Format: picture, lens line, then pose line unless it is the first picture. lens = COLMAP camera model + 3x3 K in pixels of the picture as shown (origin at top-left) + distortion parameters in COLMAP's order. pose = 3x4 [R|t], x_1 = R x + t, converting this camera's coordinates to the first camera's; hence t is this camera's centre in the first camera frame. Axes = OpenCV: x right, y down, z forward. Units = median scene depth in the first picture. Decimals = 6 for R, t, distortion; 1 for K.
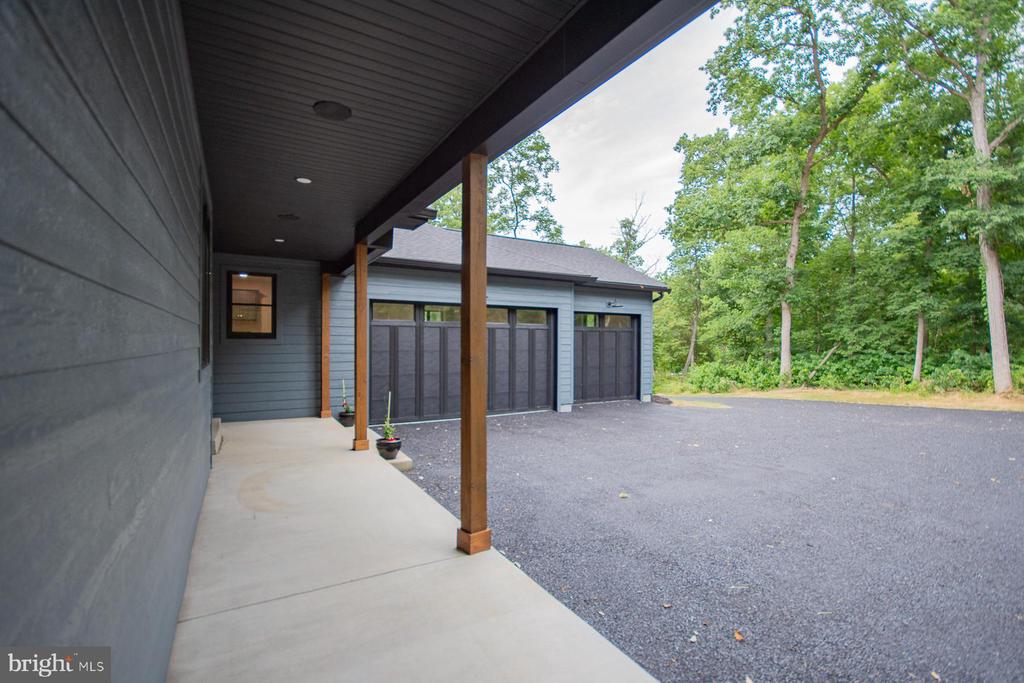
lens RADIAL K [[462.1, 0, 512.0], [0, 462.1, 341.5], [0, 0, 1]] dist [-0.001482, -0.000174]
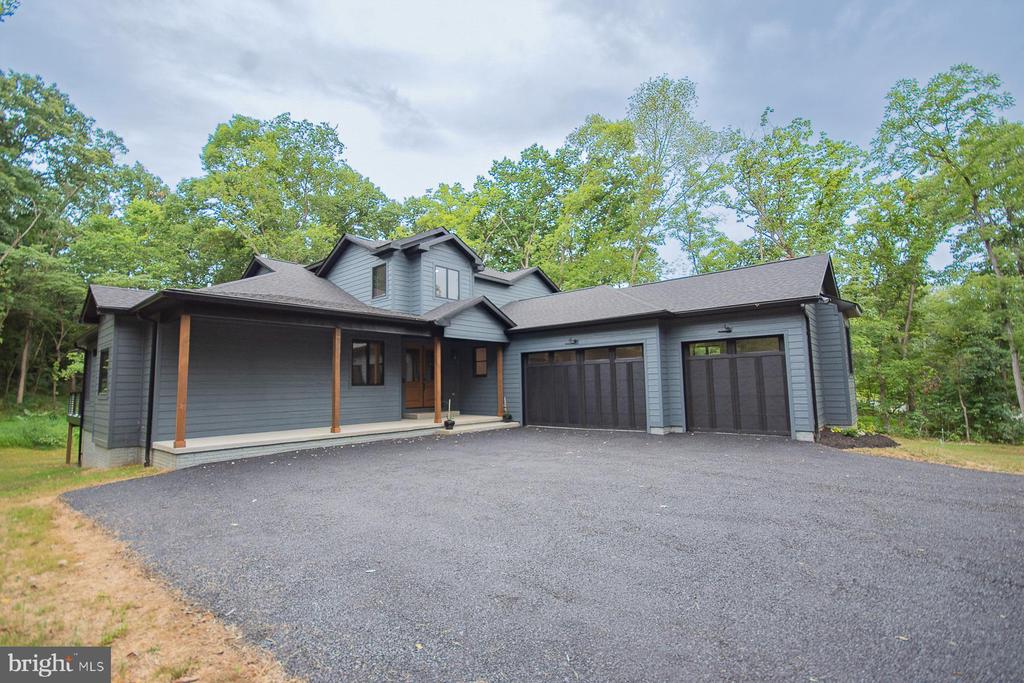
lens RADIAL K [[462.1, 0, 512.0], [0, 462.1, 341.5], [0, 0, 1]] dist [-0.001482, -0.000174]
pose [[0.325013, -0.099952, -0.940413, 1.128605], [0.026614, 0.994972, -0.096553, 0.029150], [0.945335, 0.006353, 0.326039, 0.313142]]
